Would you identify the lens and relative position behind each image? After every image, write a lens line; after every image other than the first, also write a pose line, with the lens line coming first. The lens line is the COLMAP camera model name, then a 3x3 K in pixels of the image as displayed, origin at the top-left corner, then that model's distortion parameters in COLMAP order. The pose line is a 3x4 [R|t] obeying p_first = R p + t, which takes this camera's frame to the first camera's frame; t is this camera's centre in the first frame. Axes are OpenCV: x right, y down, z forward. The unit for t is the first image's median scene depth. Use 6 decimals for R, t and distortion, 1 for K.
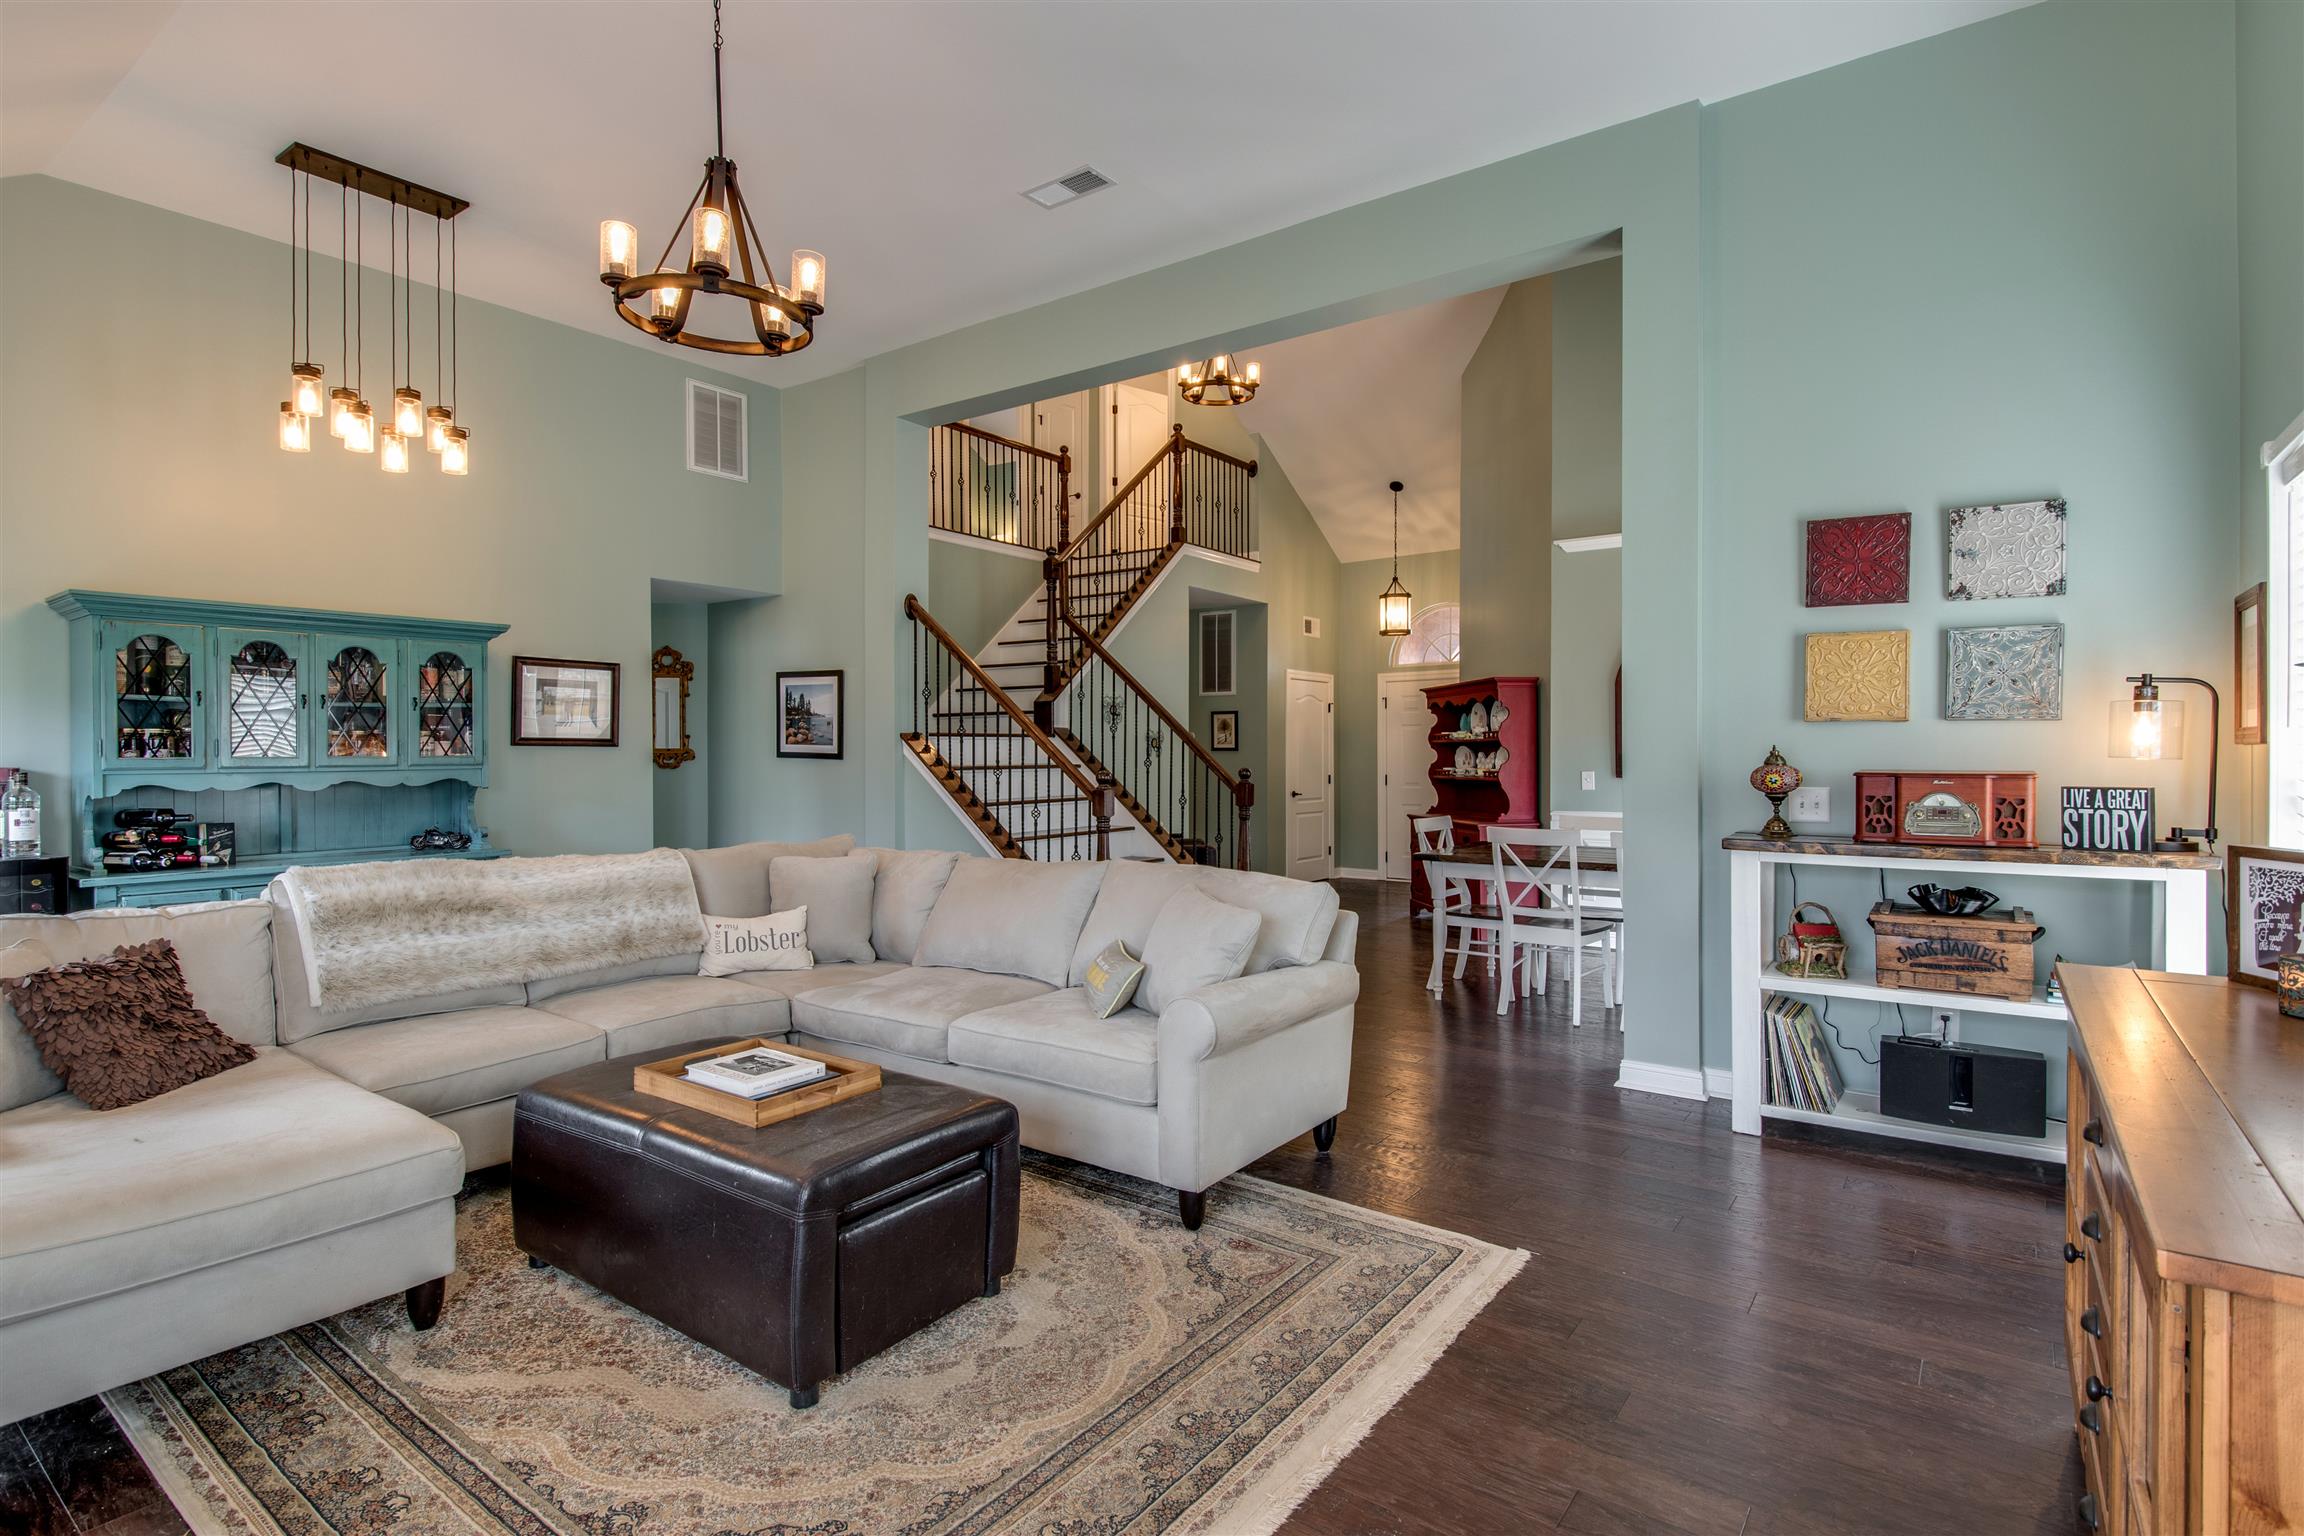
lens RADIAL K [[1135.4, 0, 1152.4], [0, 1135.4, 783.2], [0, 0, 1]] dist [0.017684, -0.012879]
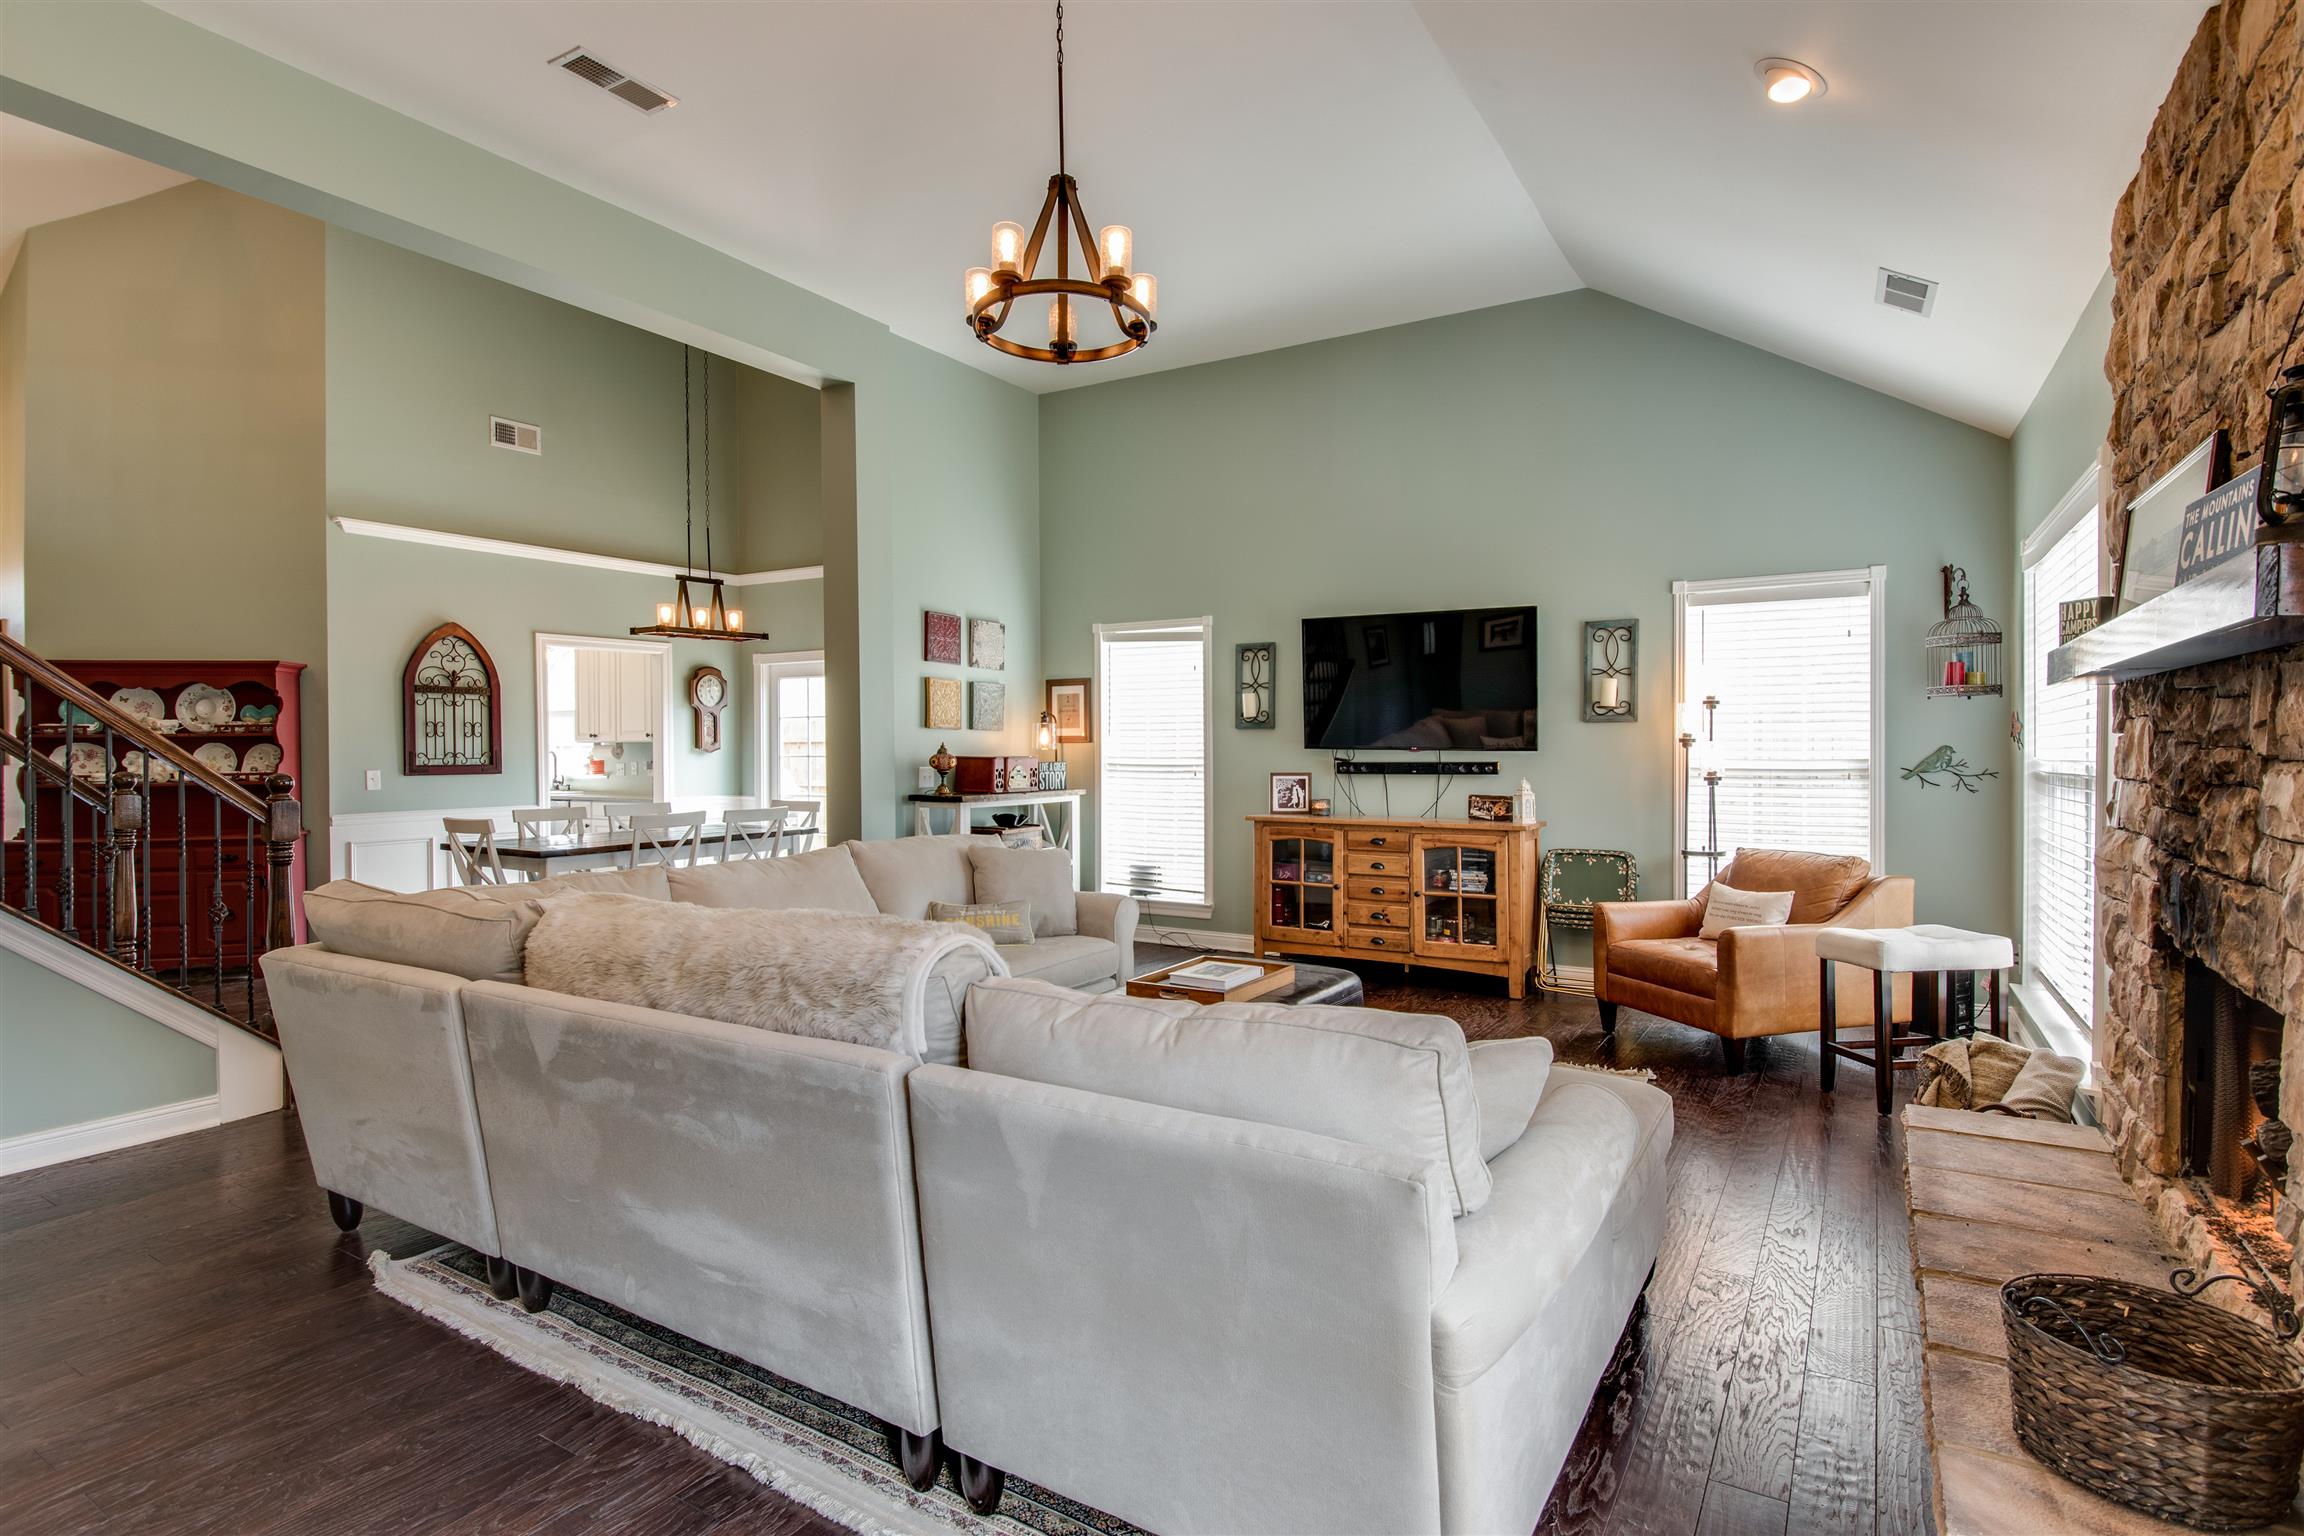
lens RADIAL K [[1135.4, 0, 1147.5], [0, 1135.4, 771.5], [0, 0, 1]] dist [0.017684, -0.012879]
pose [[-0.078303, -0.018279, 0.996762, -0.969632], [0.037858, 0.999056, 0.021295, -0.012247], [-0.996211, 0.039403, -0.077537, 0.675533]]
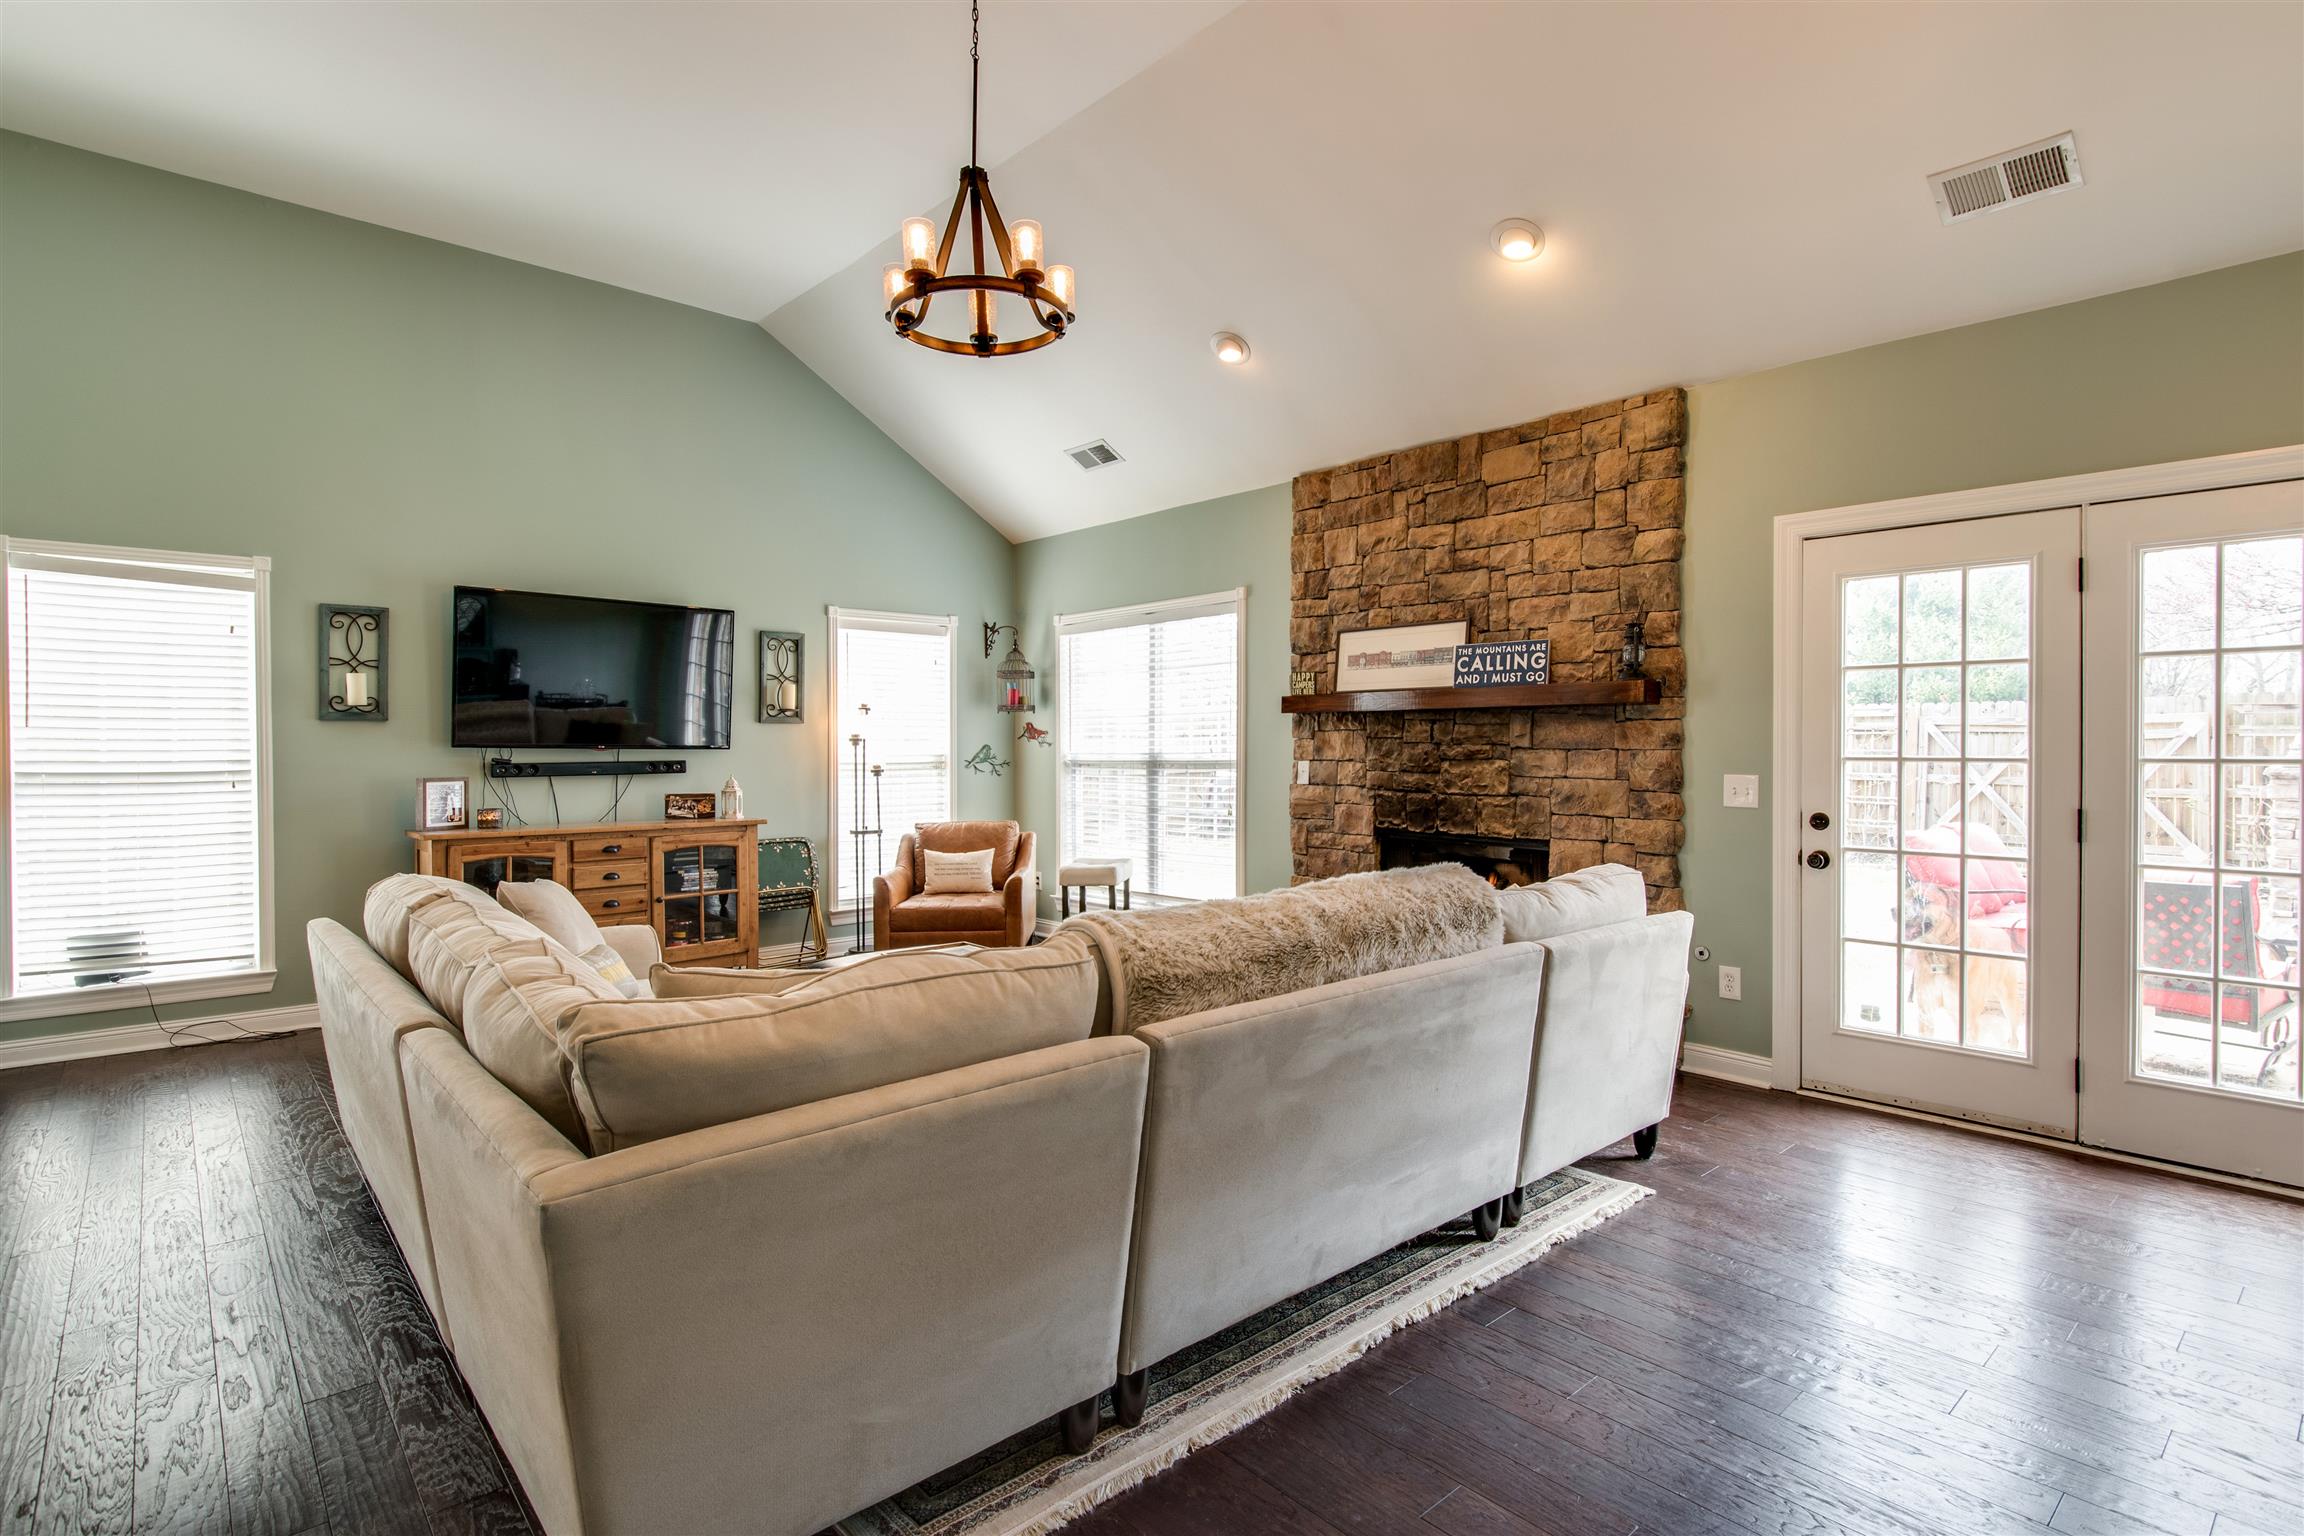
lens RADIAL K [[1135.4, 0, 1187.1], [0, 1135.4, 766.1], [0, 0, 1]] dist [0.017684, -0.012879]
pose [[-0.980011, 0.003400, 0.198914, -0.530374], [0.013528, 0.998678, 0.049581, -0.030752], [-0.198482, 0.051281, -0.978762, 1.332712]]
